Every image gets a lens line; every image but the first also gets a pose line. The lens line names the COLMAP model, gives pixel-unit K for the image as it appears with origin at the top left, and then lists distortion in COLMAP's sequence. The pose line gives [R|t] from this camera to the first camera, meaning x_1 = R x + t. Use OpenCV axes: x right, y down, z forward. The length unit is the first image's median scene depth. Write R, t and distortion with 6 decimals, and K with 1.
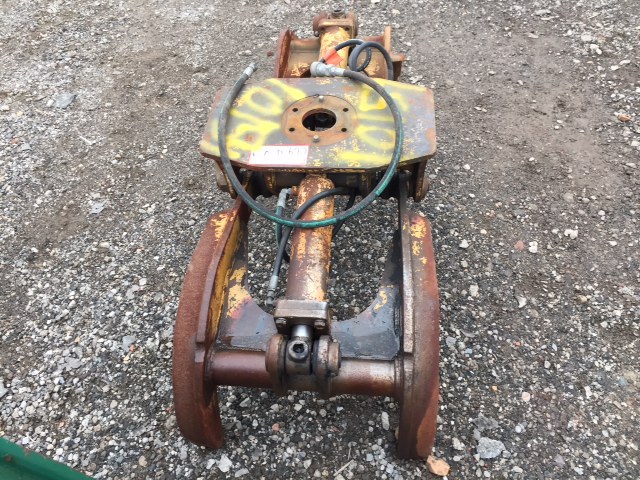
lens RADIAL K [[549.6, 0, 320.0], [0, 549.6, 240.0], [0, 0, 1]] dist [0.101952, -0.160683]
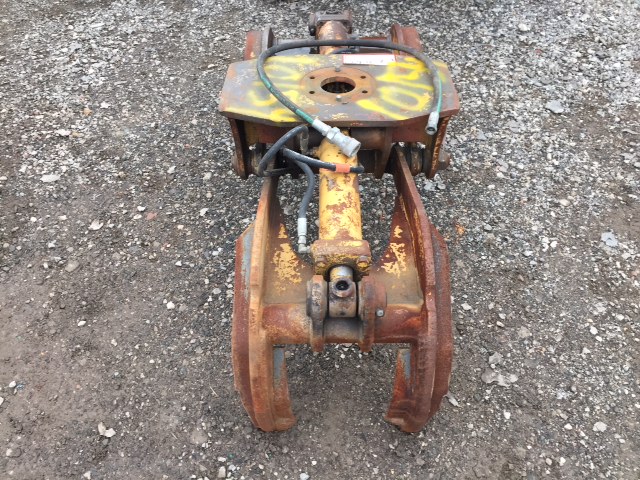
lens RADIAL K [[549.6, 0, 320.0], [0, 549.6, 240.0], [0, 0, 1]] dist [0.101952, -0.160683]
pose [[-0.993553, 0.113314, -0.003657, 0.058833], [-0.015090, -0.100202, 0.994853, -1.101632], [0.112364, 0.988494, 0.101266, 1.043424]]
